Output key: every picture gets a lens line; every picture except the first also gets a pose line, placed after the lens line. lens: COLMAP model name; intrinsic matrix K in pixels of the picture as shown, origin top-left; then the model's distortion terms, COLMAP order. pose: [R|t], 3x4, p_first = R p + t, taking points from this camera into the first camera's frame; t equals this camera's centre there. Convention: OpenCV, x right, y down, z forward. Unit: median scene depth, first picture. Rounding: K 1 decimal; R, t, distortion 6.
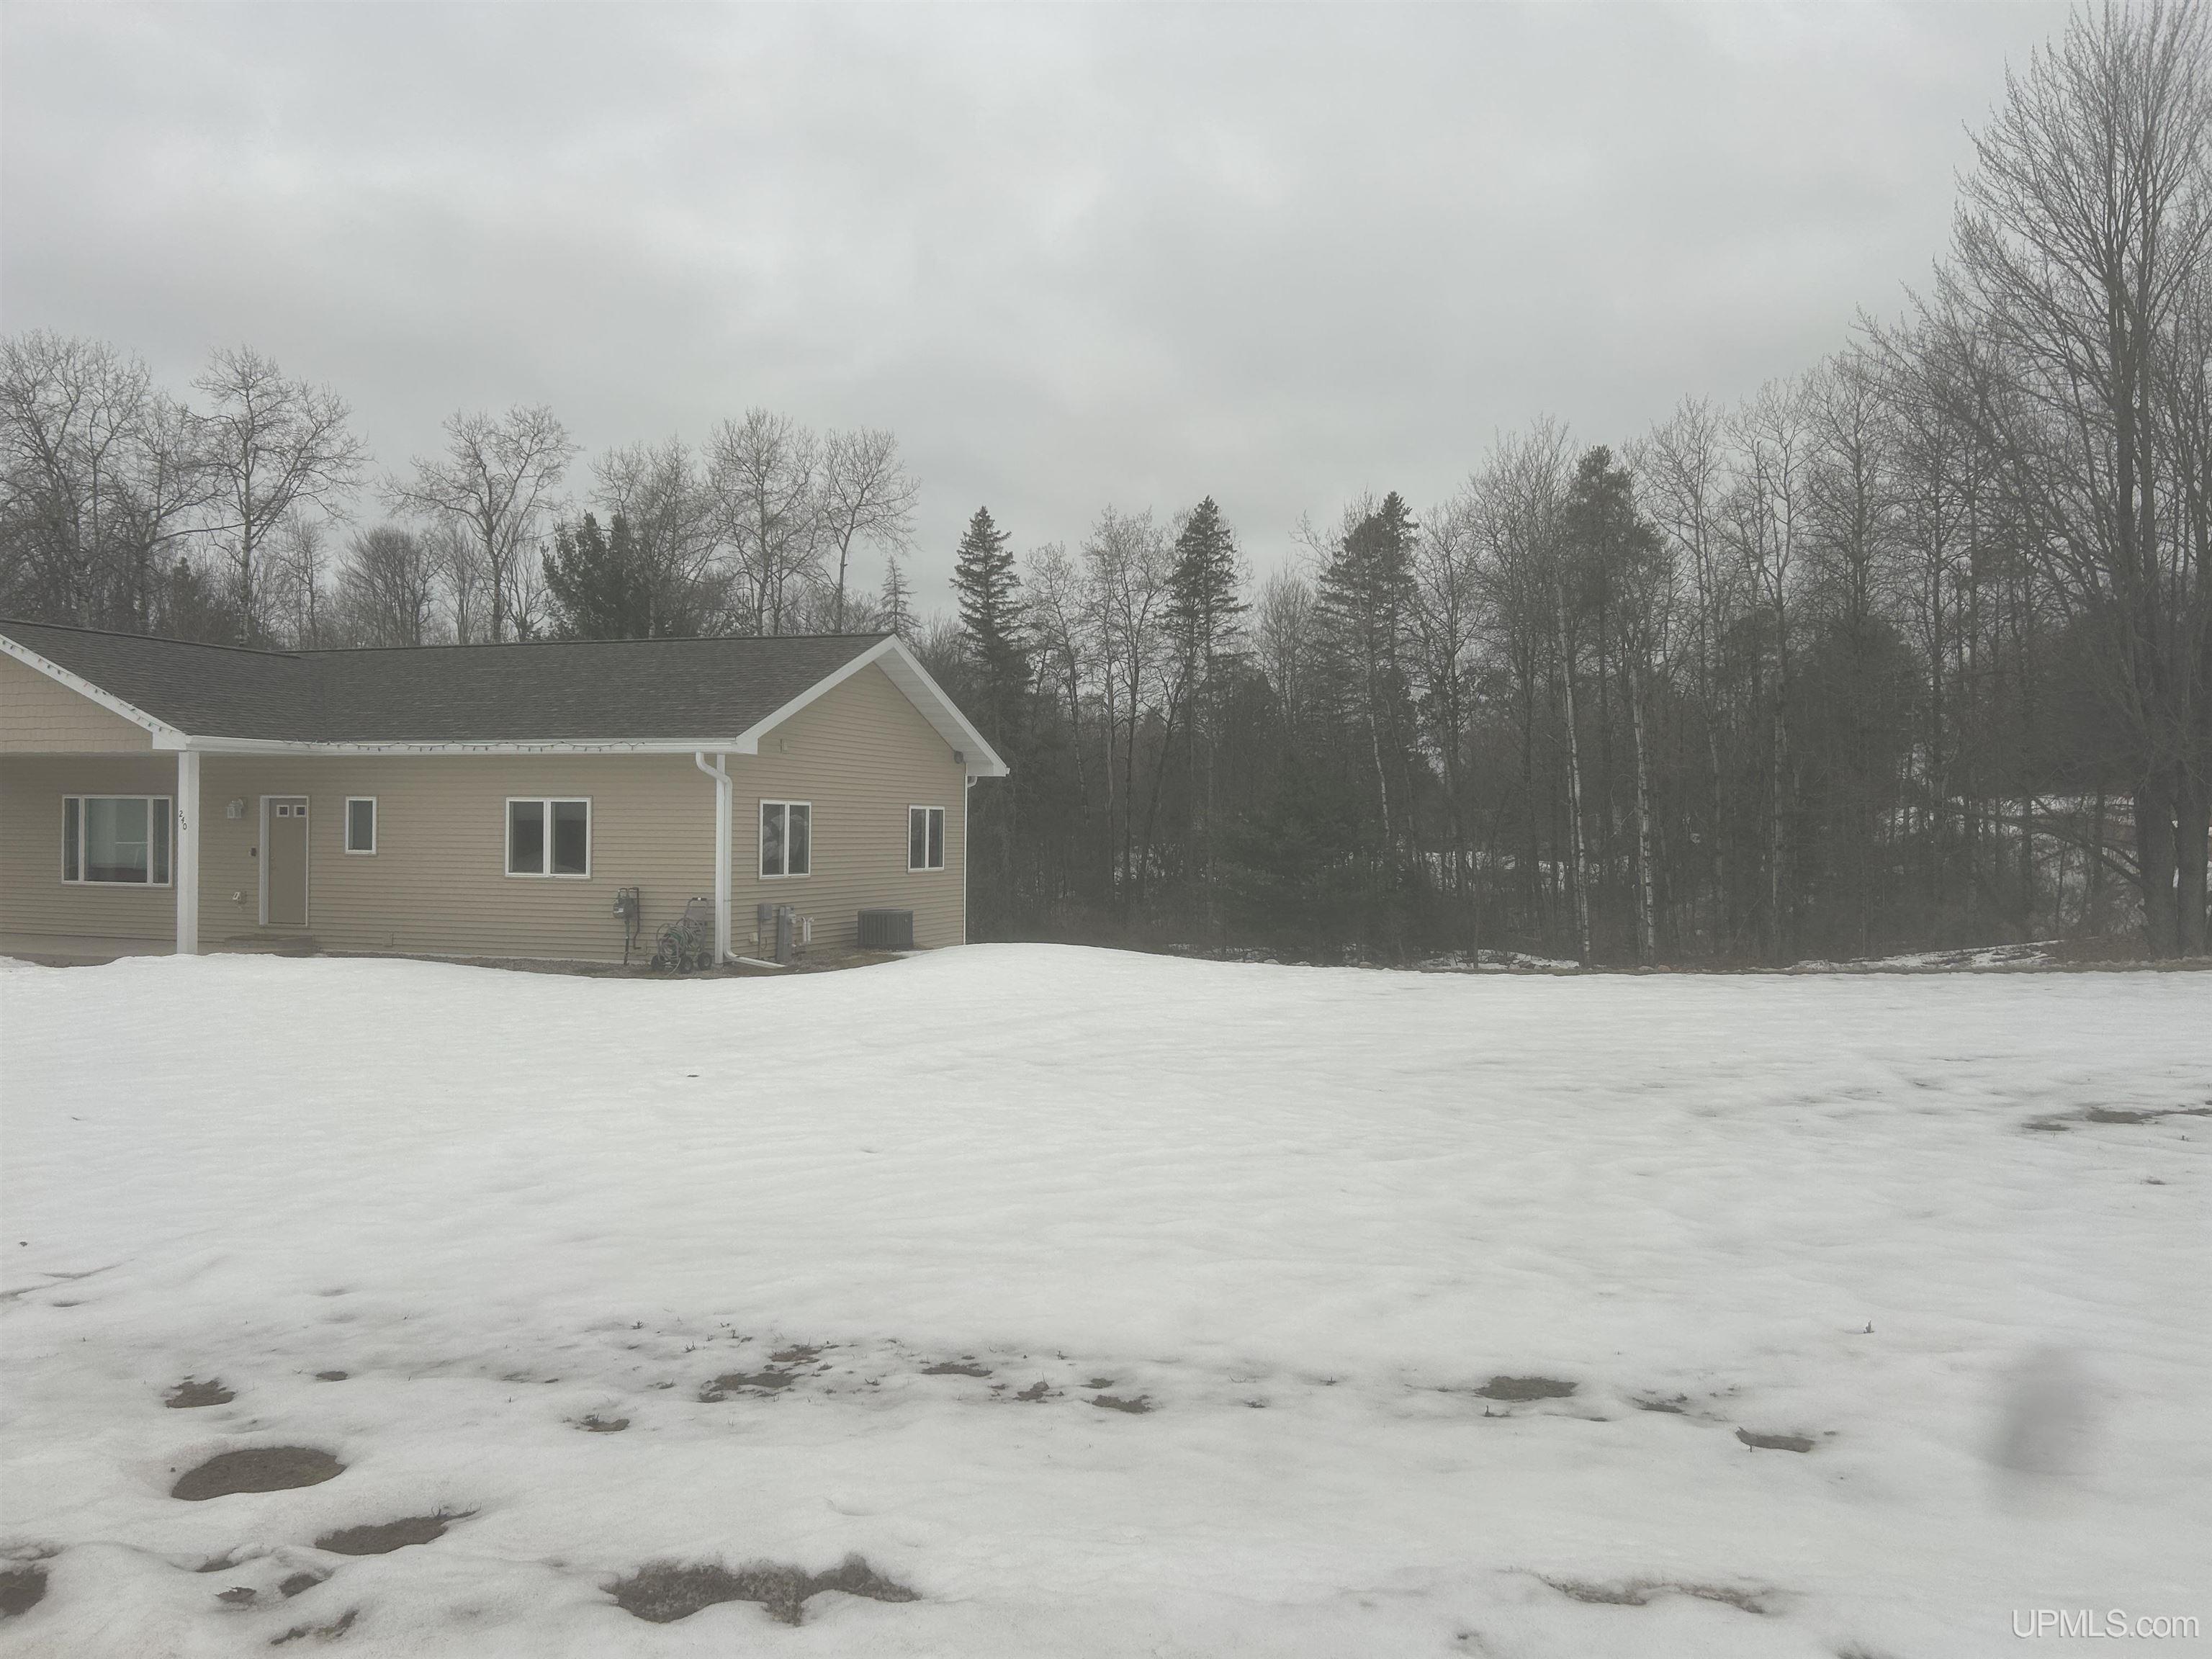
lens RADIAL K [[1663.1, 0, 1096.1], [0, 1663.1, 832.2], [0, 0, 1]] dist [0.066765, -0.075858]
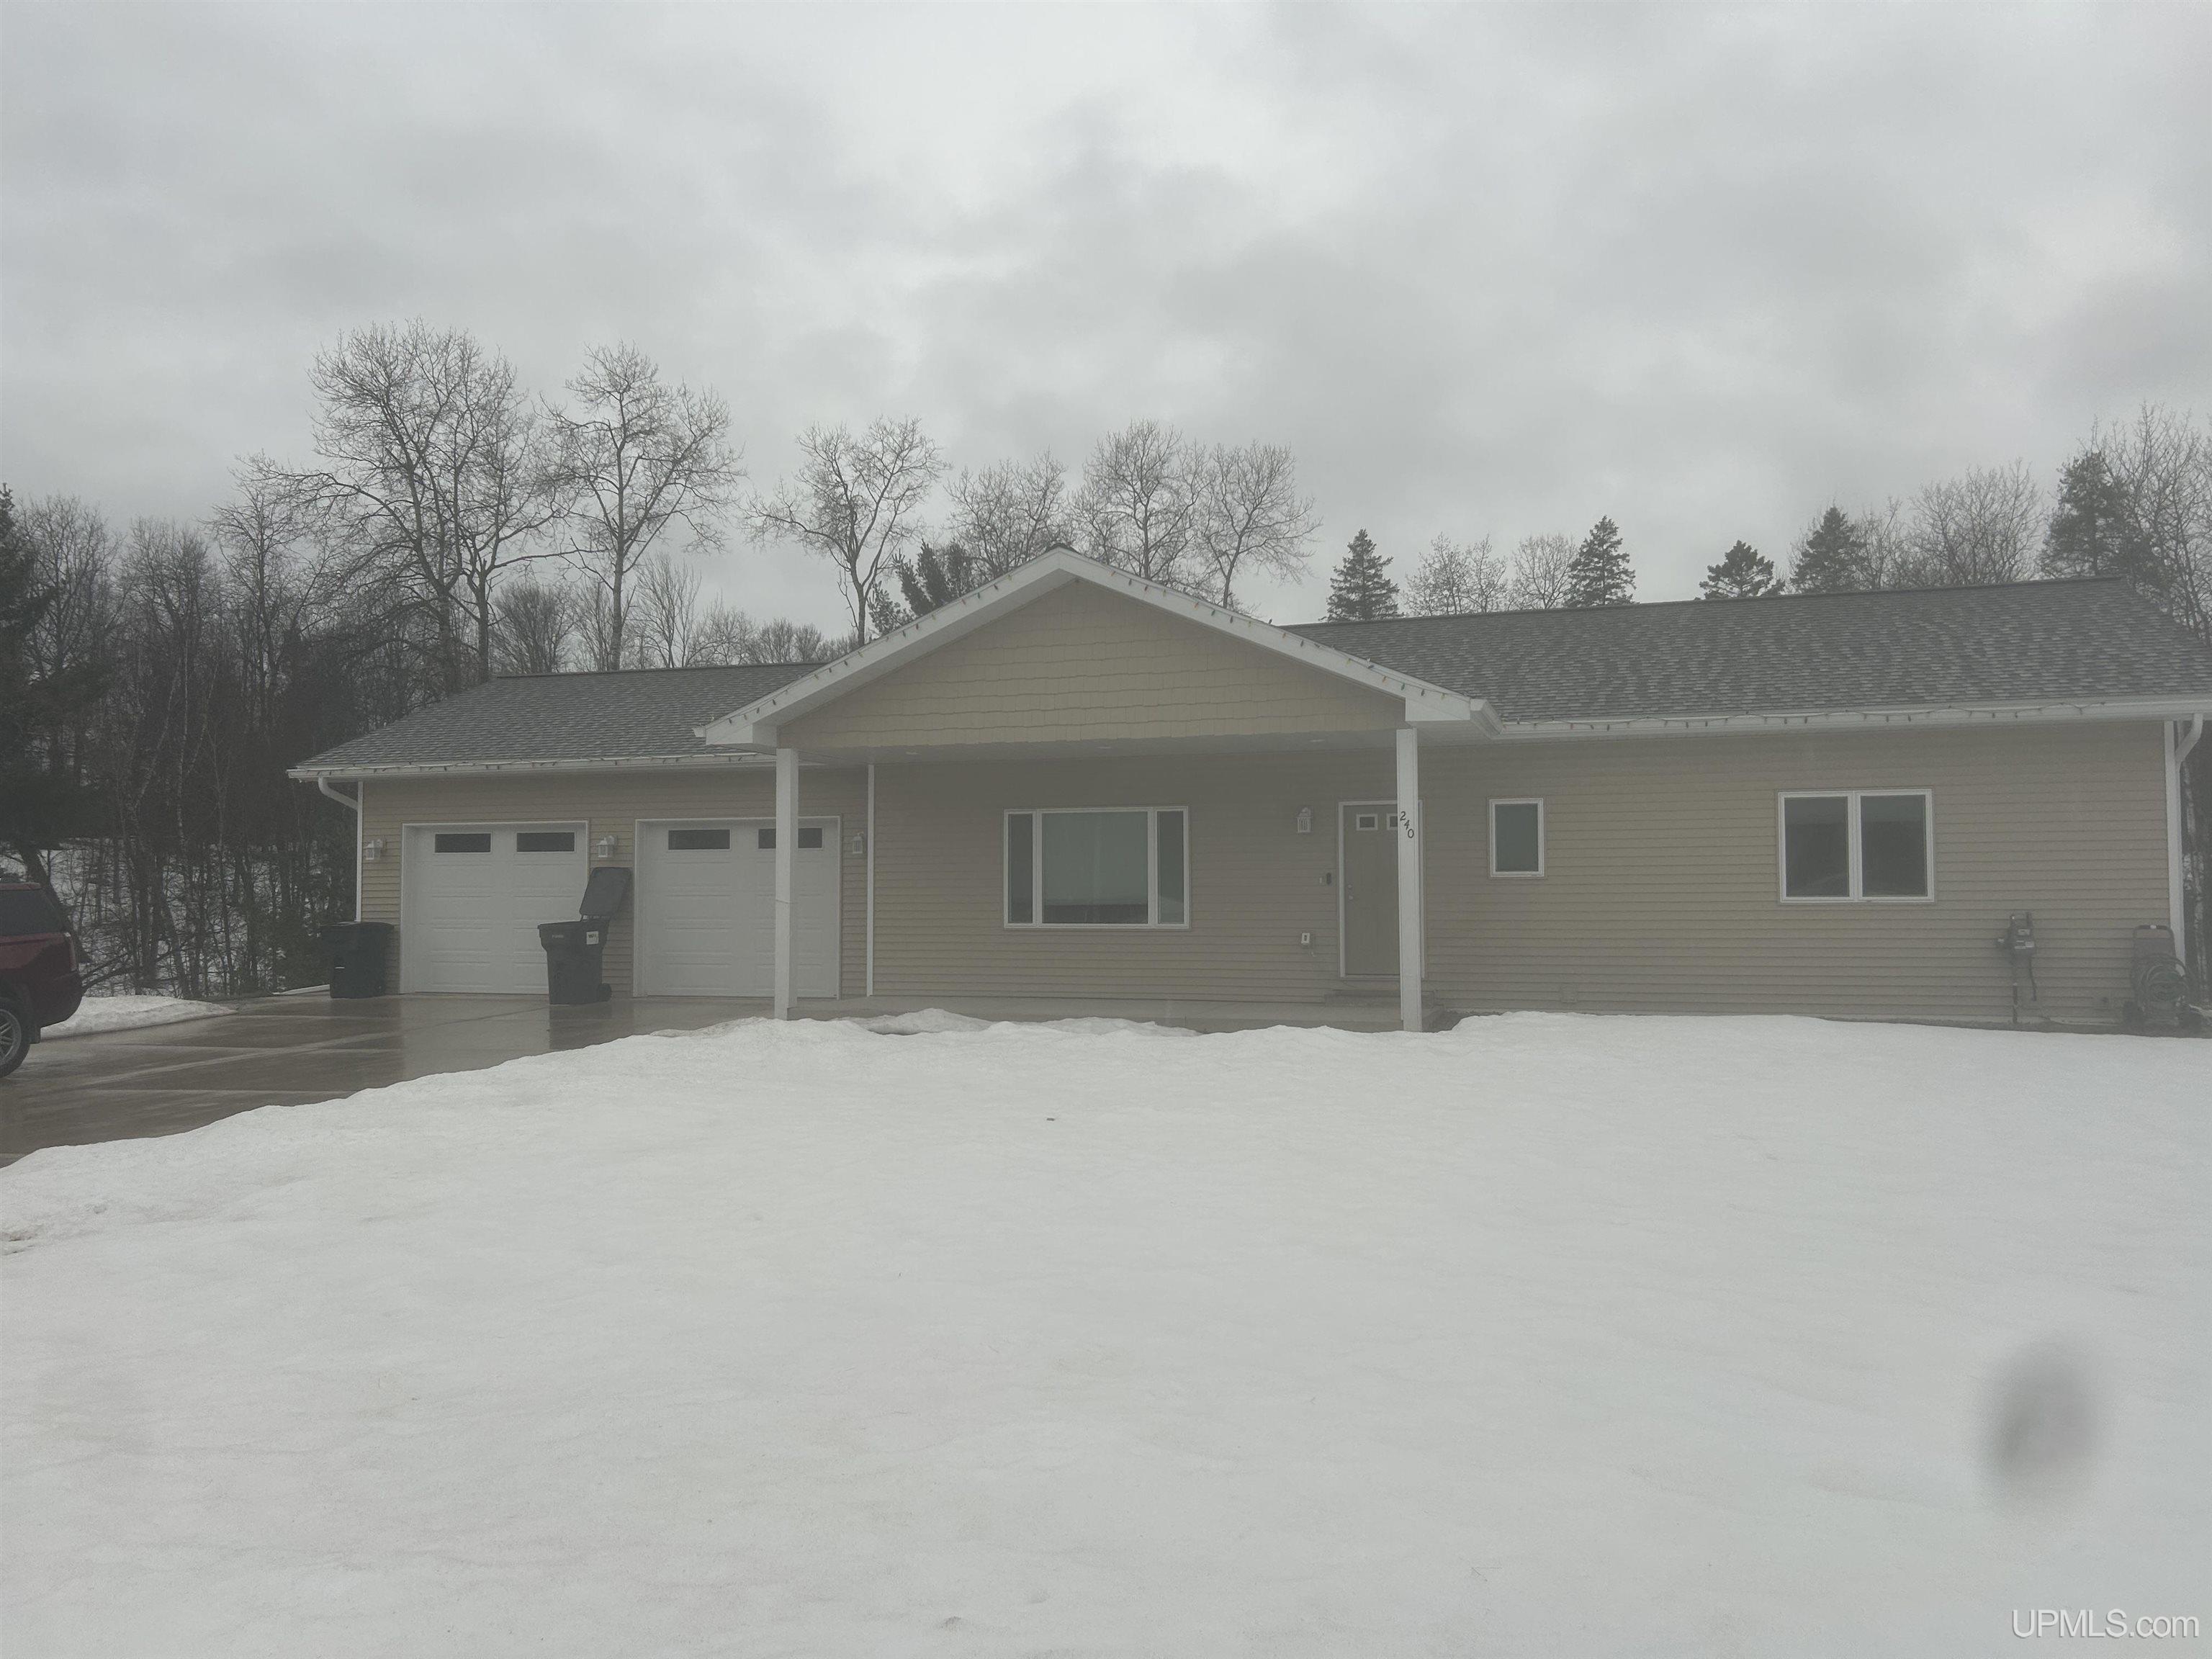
lens RADIAL K [[1663.1, 0, 1113.8], [0, 1663.1, 835.4], [0, 0, 1]] dist [0.066765, -0.075858]
pose [[0.999210, -0.011582, 0.038029, -0.282909], [0.013247, 0.998951, -0.043842, 0.010761], [-0.037482, 0.044311, 0.998314, 0.123486]]
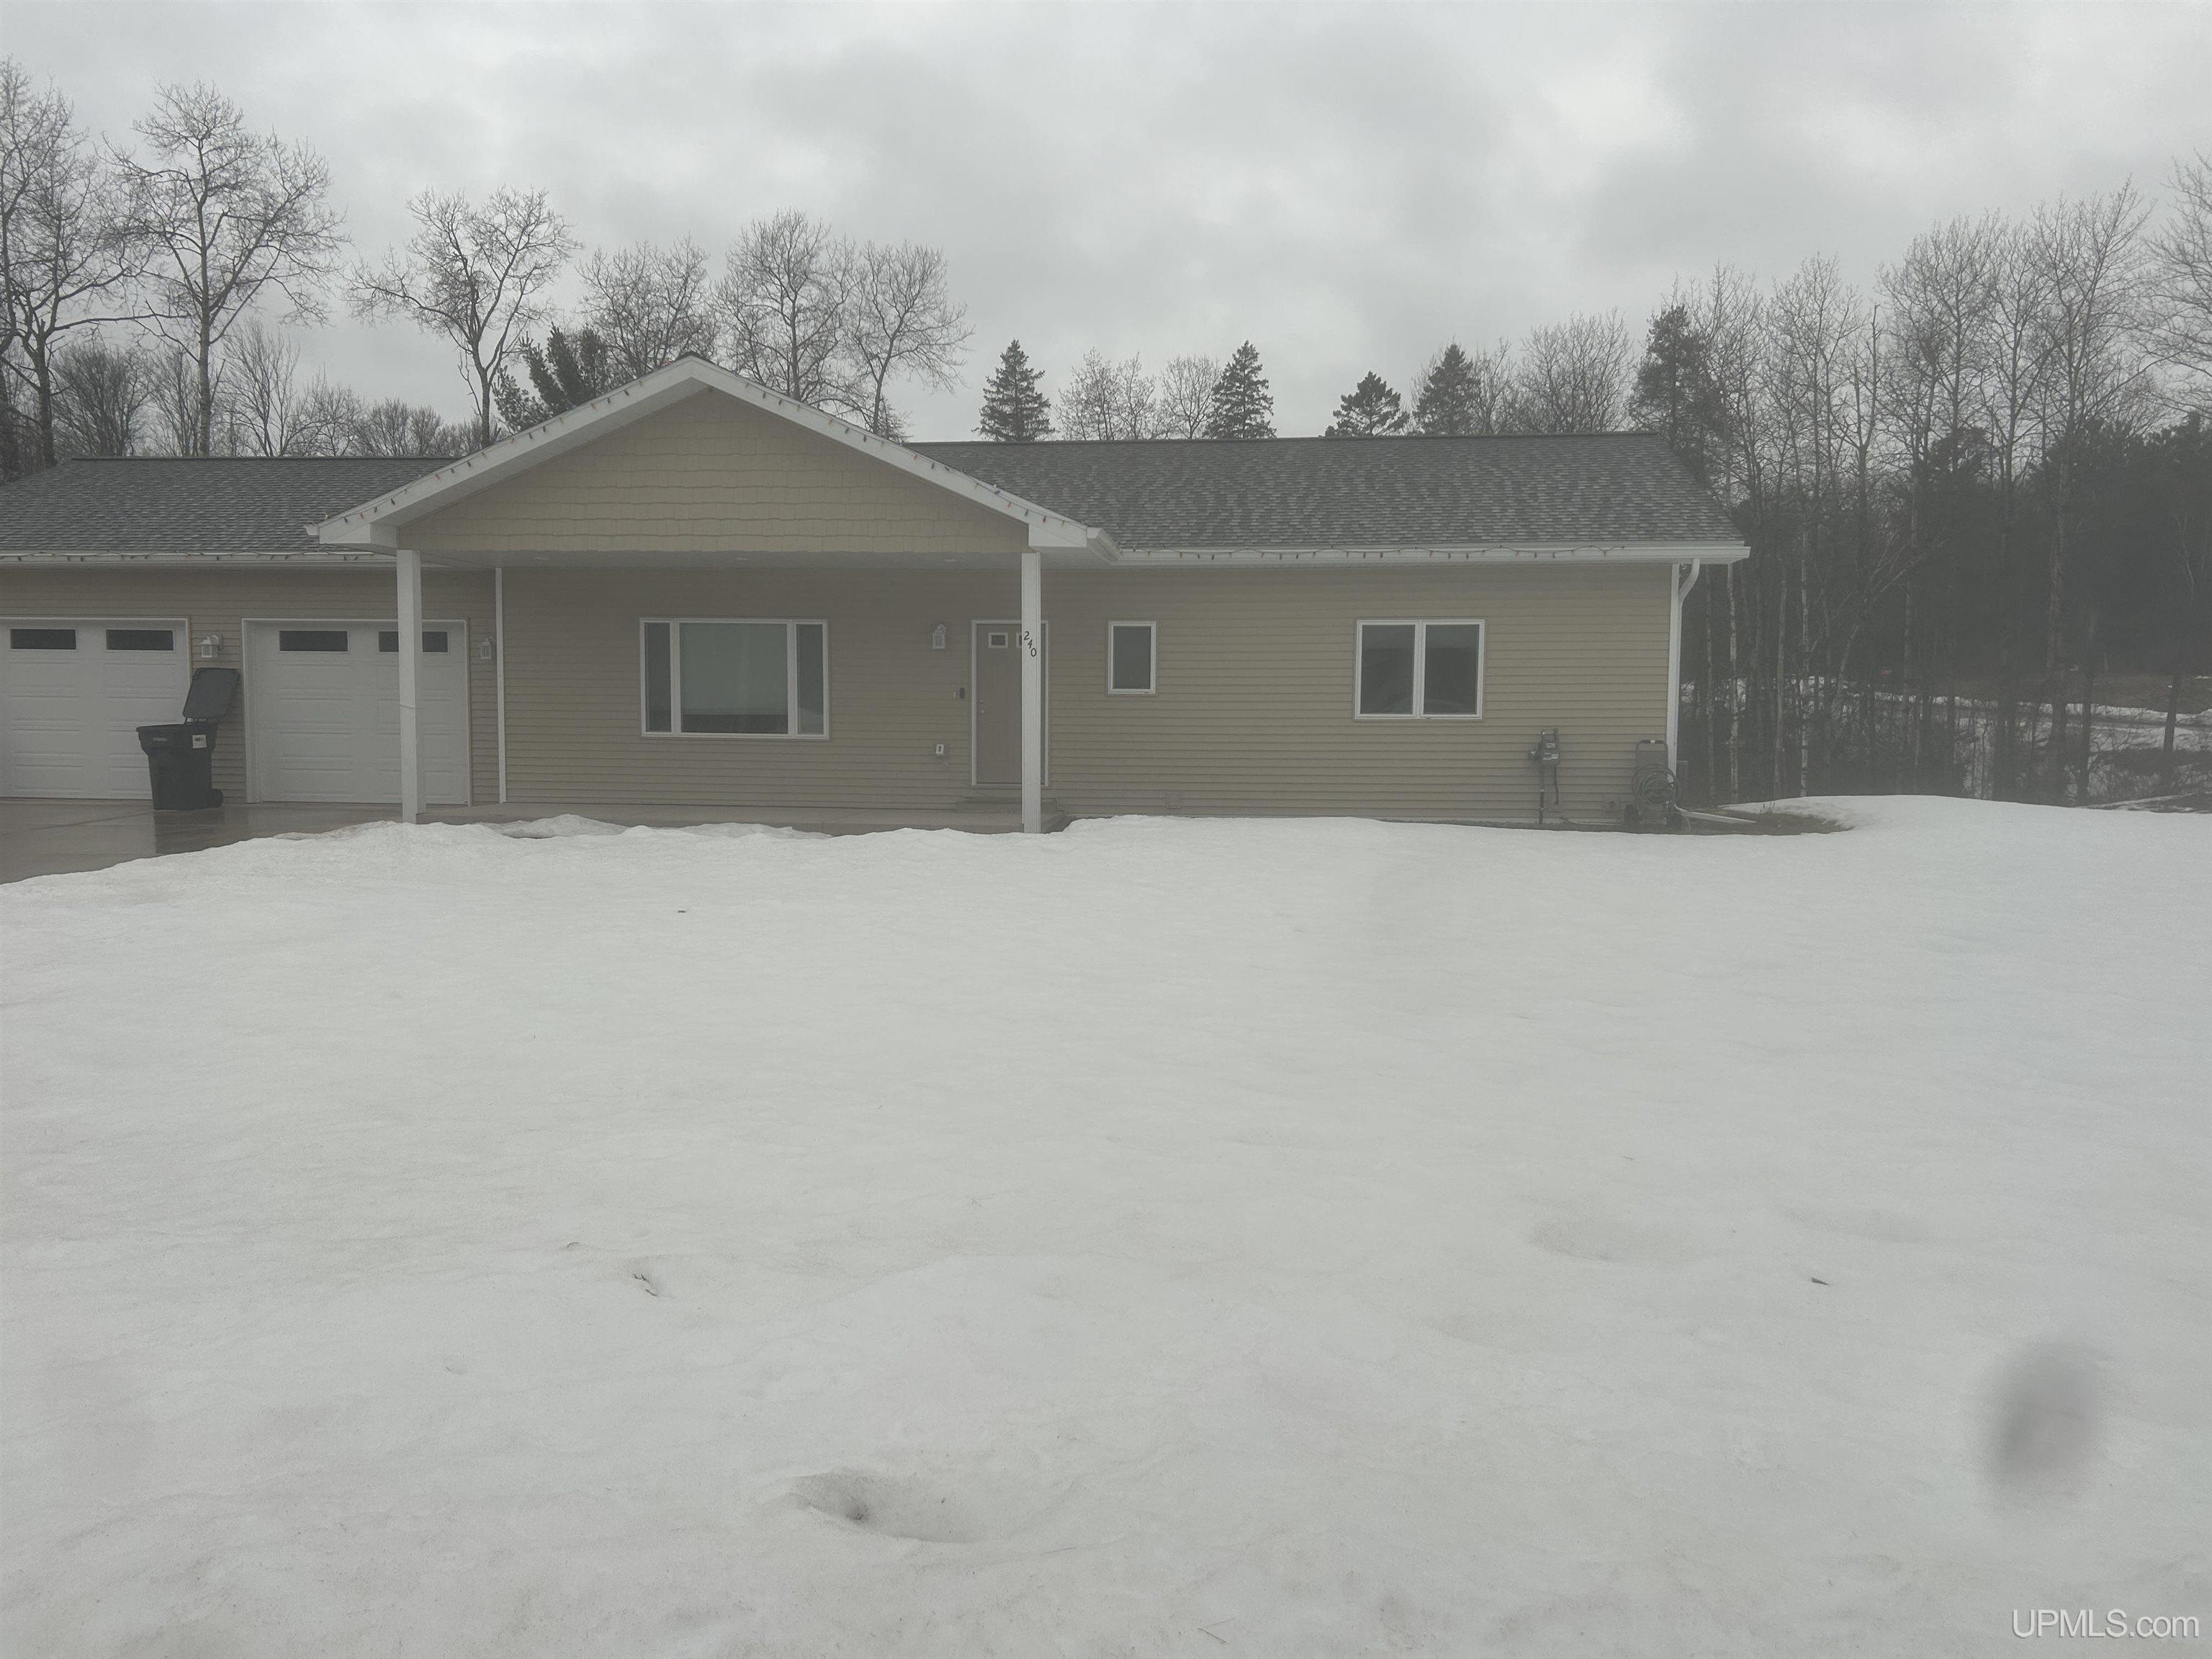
lens RADIAL K [[1663.1, 0, 1098.9], [0, 1663.1, 837.6], [0, 0, 1]] dist [0.066765, -0.075858]
pose [[0.973059, -0.019142, 0.229759, -0.280329], [0.002682, 0.997420, 0.071740, 0.010852], [-0.230540, -0.069191, 0.970600, 0.103404]]
